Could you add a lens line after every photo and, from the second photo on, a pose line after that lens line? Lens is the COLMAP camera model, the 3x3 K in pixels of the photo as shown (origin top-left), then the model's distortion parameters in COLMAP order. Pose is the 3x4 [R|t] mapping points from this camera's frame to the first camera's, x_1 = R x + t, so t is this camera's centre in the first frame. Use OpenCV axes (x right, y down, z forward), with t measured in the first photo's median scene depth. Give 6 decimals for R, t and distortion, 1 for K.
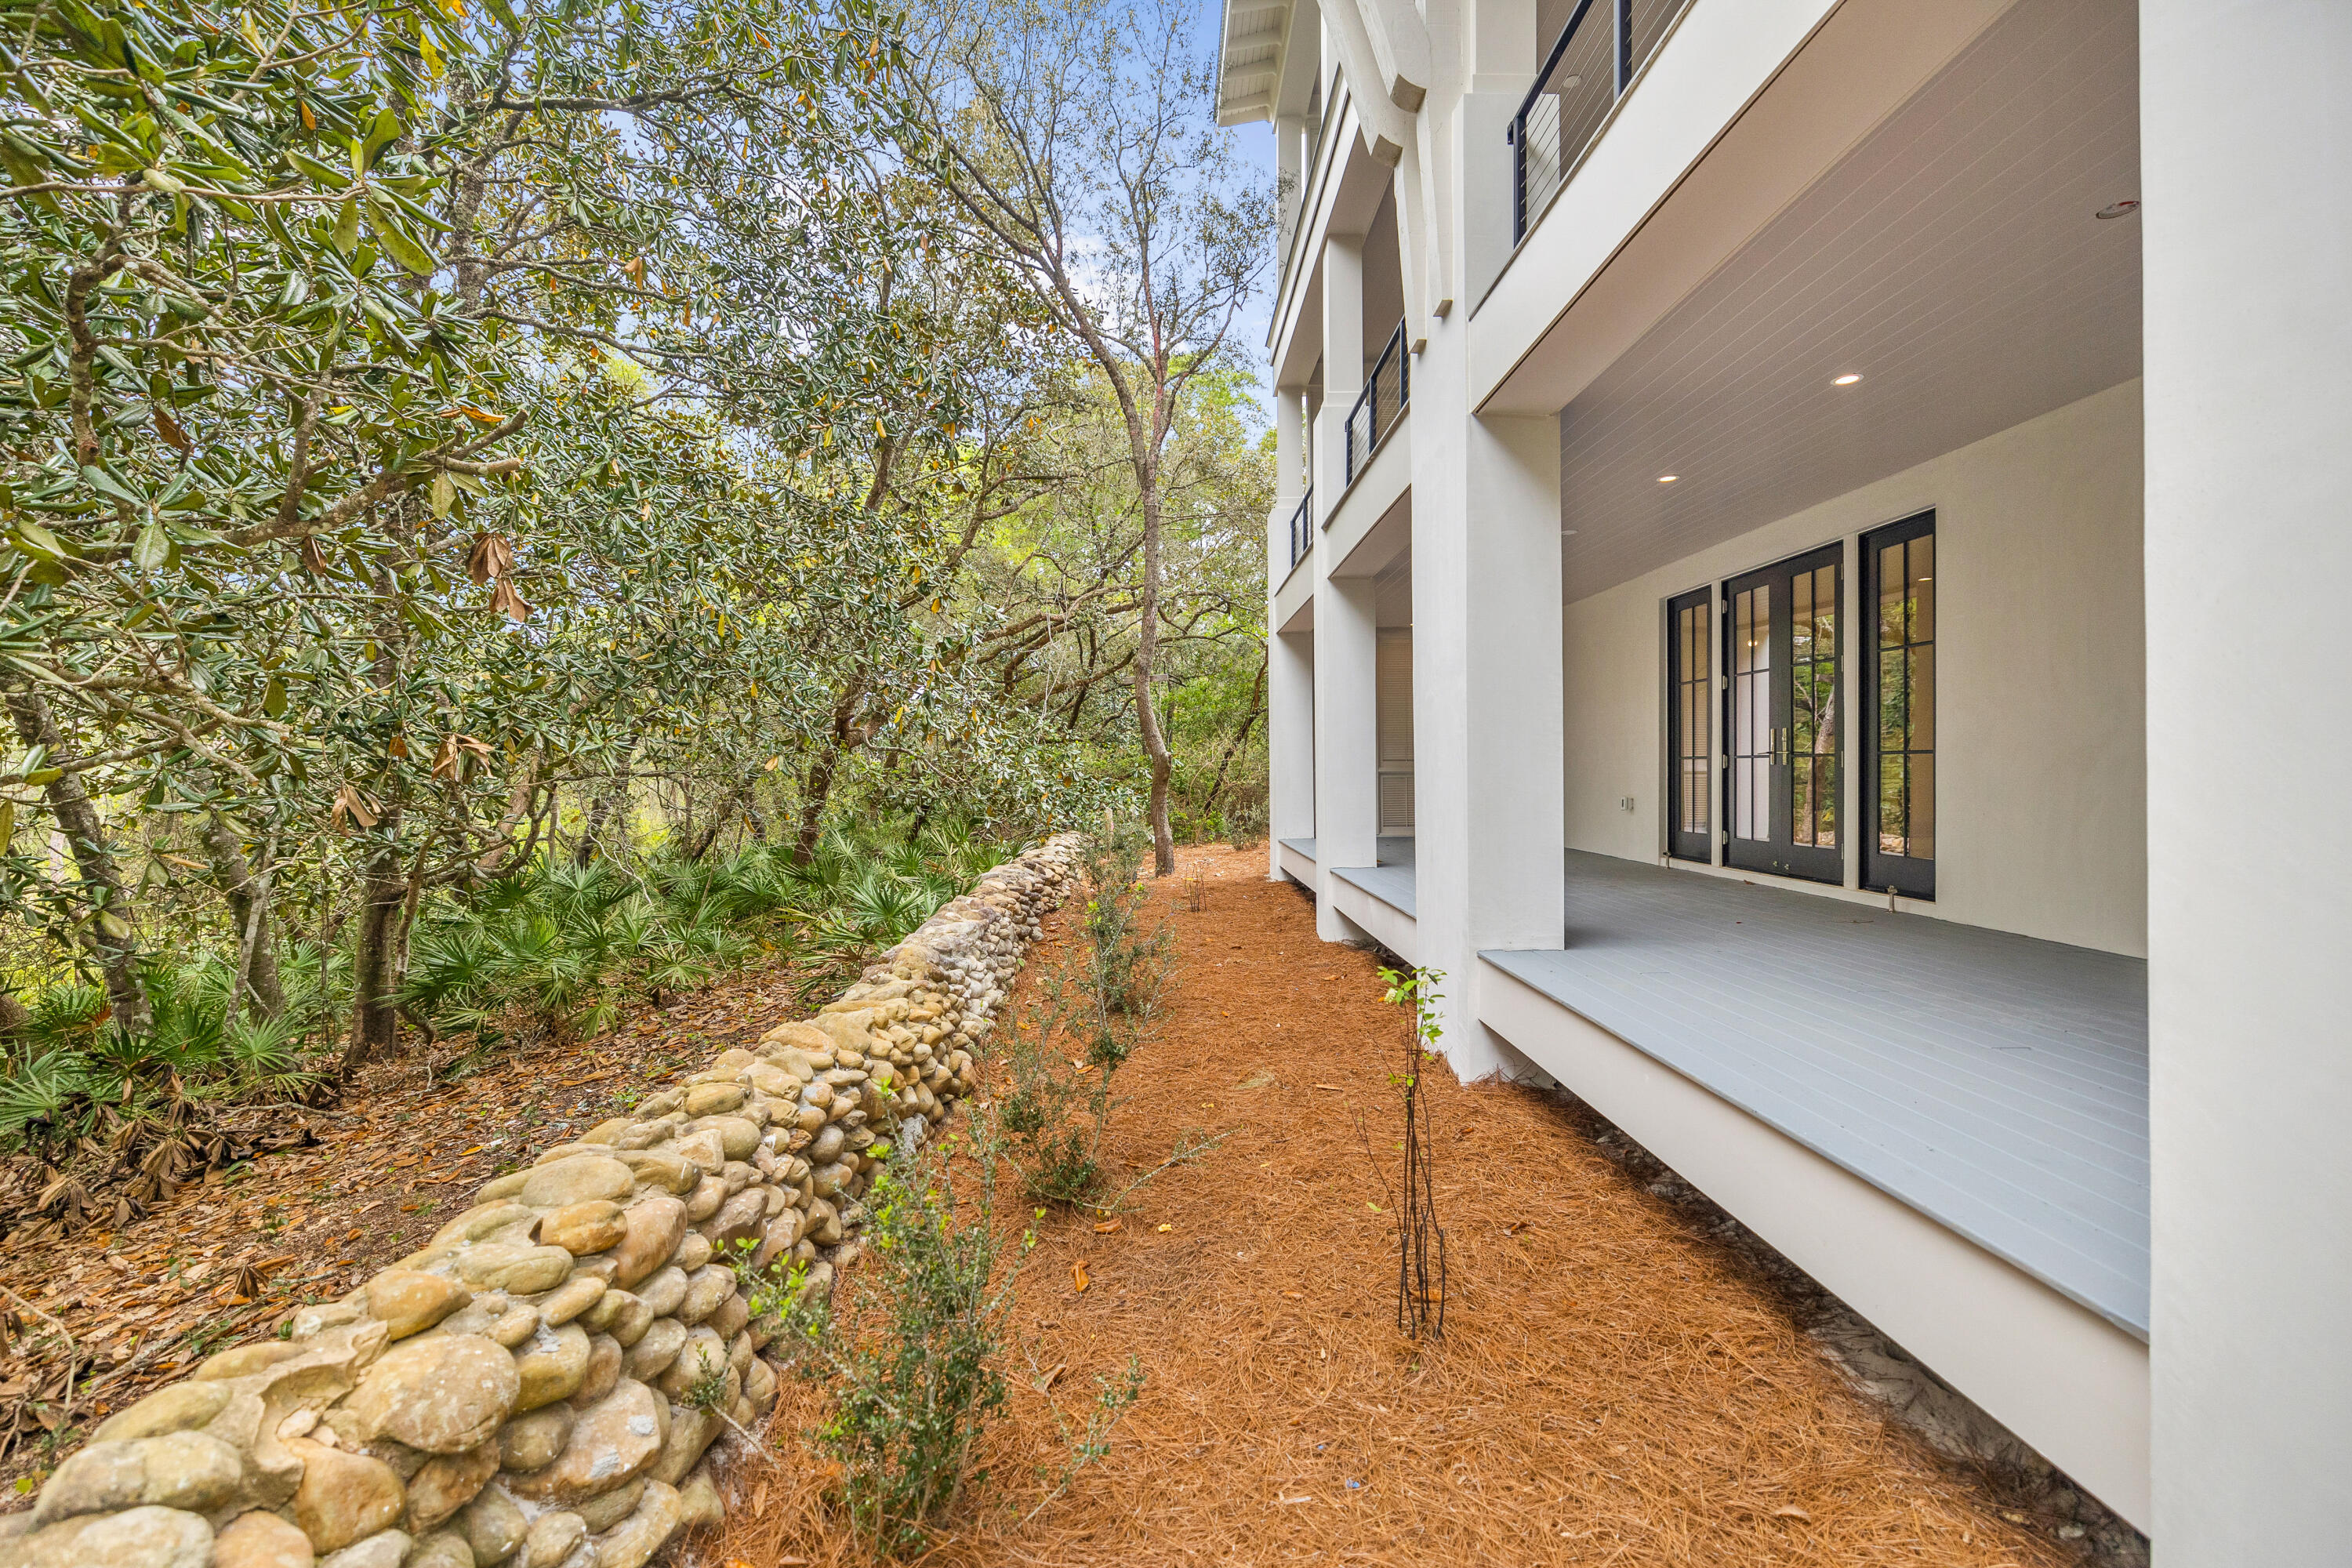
lens RADIAL K [[984.7, 0, 1168.8], [0, 984.7, 777.0], [0, 0, 1]] dist [0.003101, 0.000096]
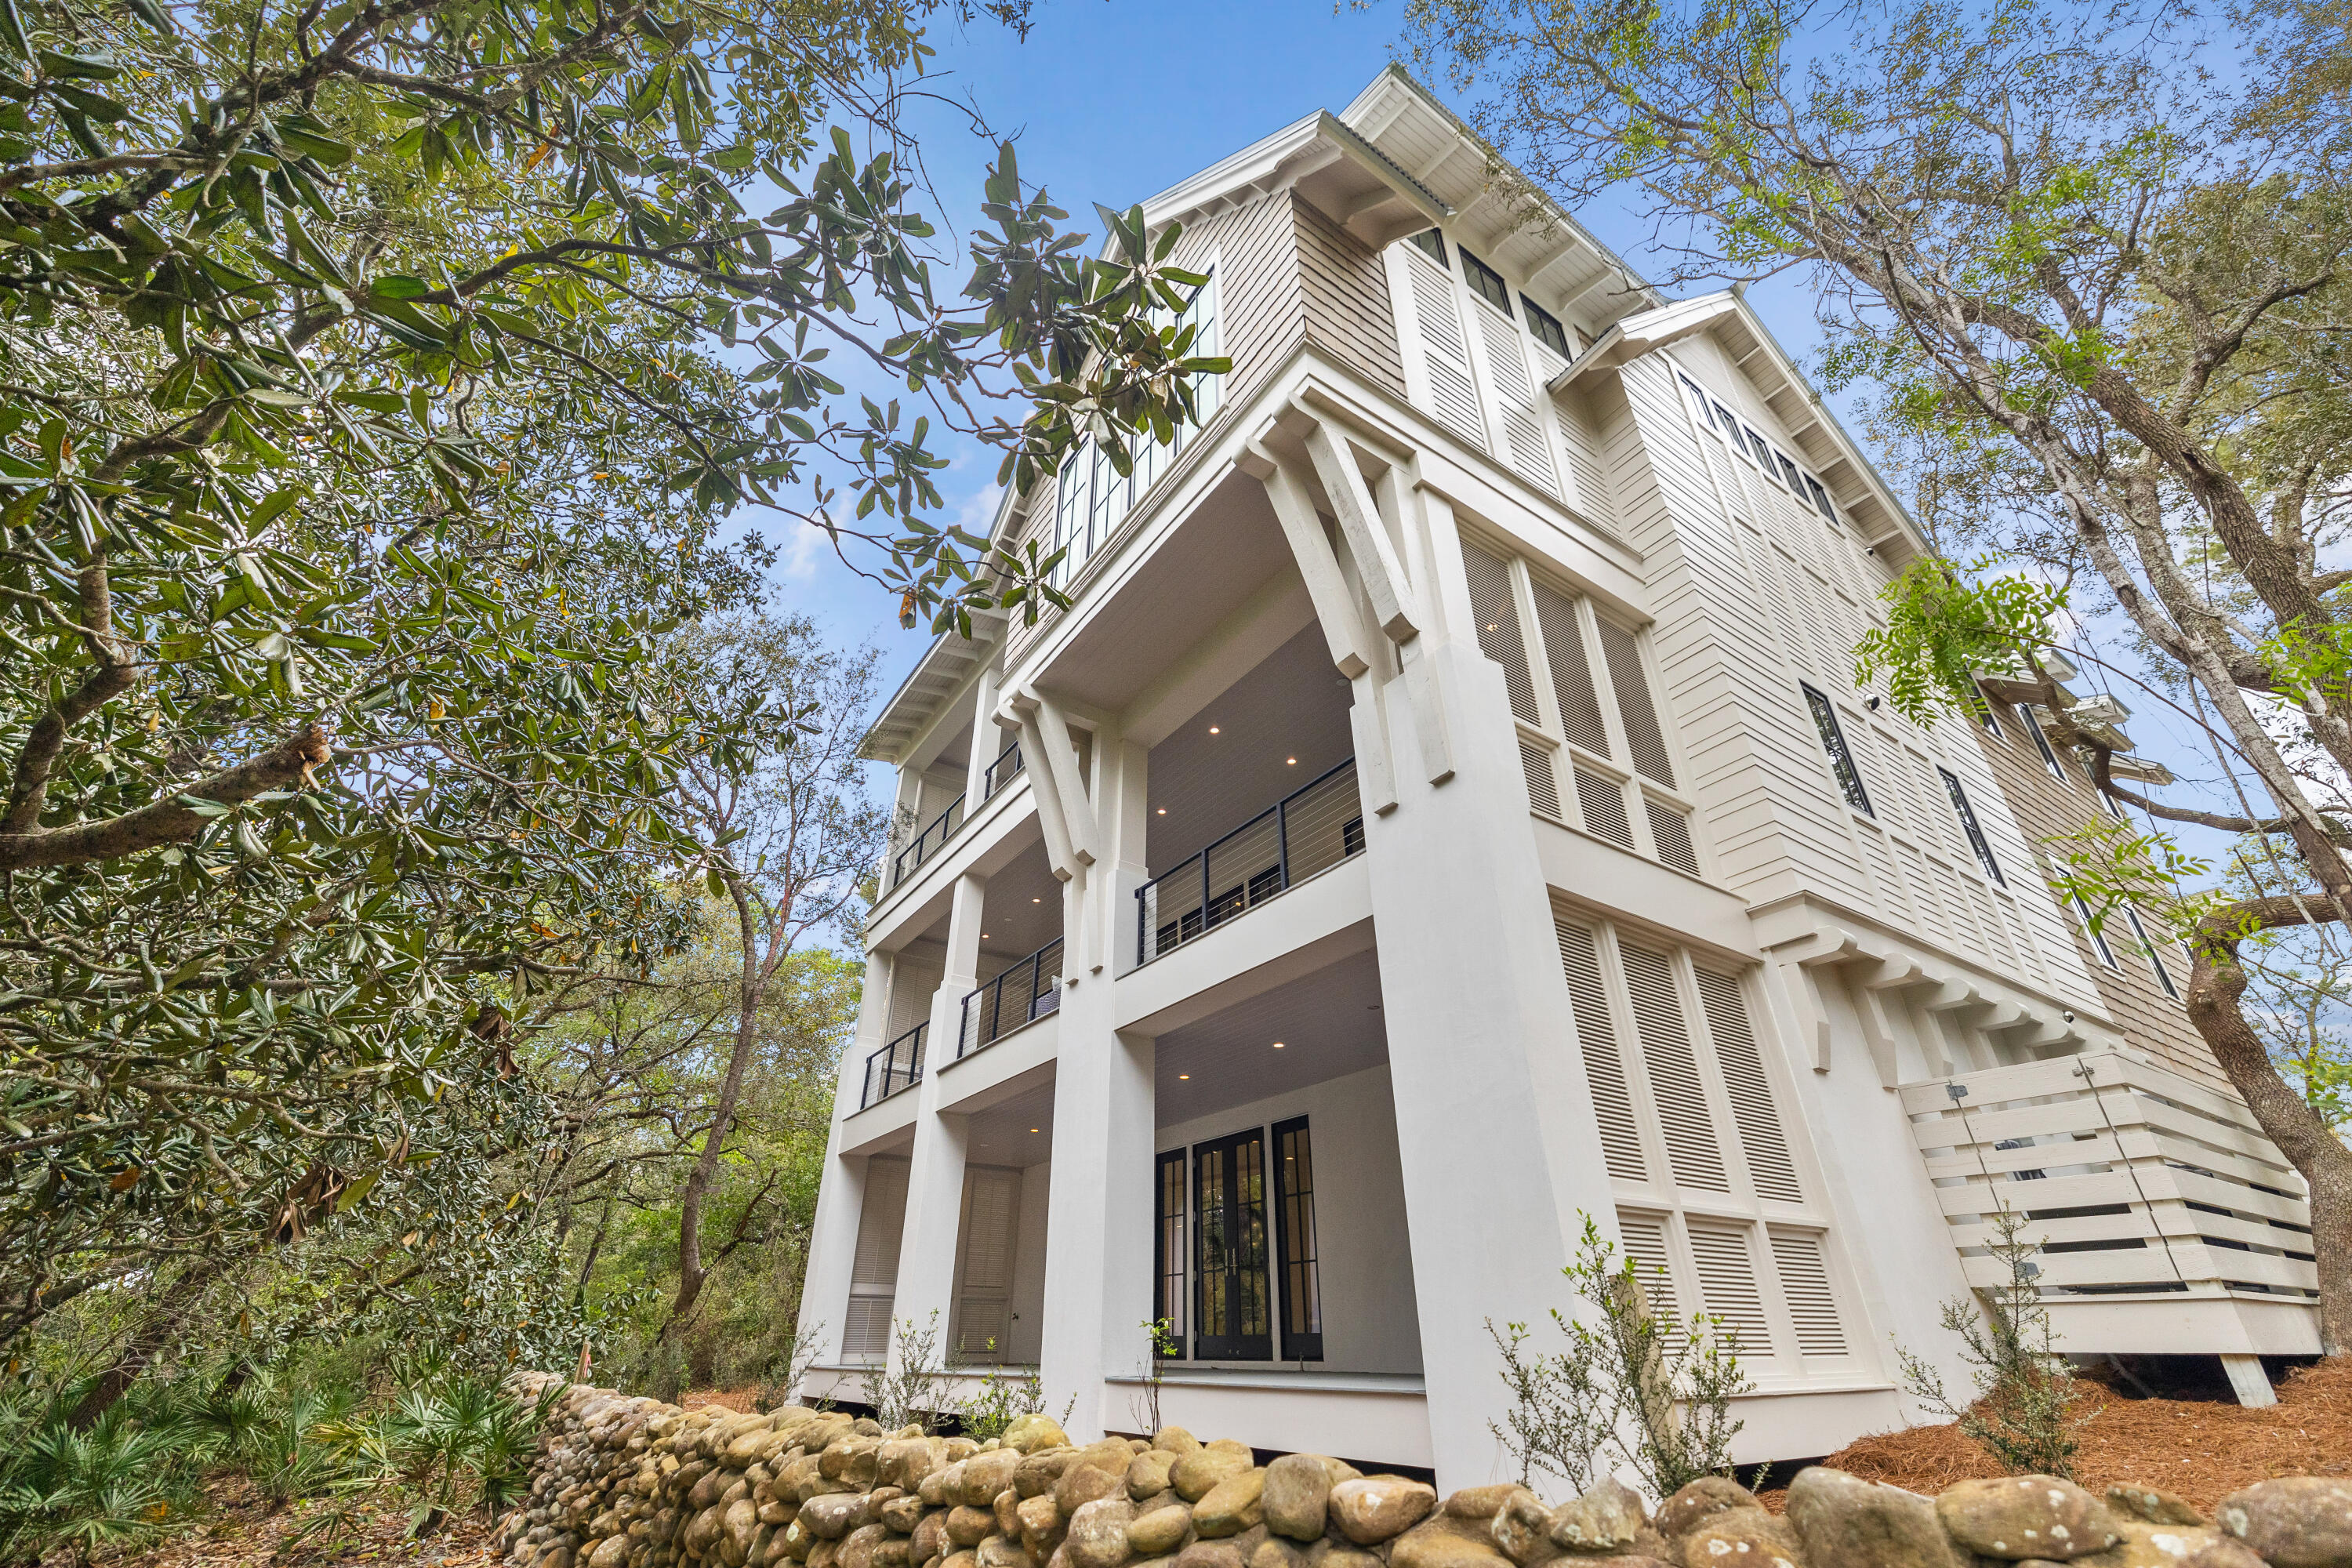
lens RADIAL K [[984.7, 0, 1174.9], [0, 984.7, 780.2], [0, 0, 1]] dist [0.003101, 0.000096]
pose [[0.833356, 0.279602, 0.476802, -0.409272], [0.002222, 0.860920, -0.508736, 0.107567], [-0.552732, 0.425018, 0.716832, -0.383121]]
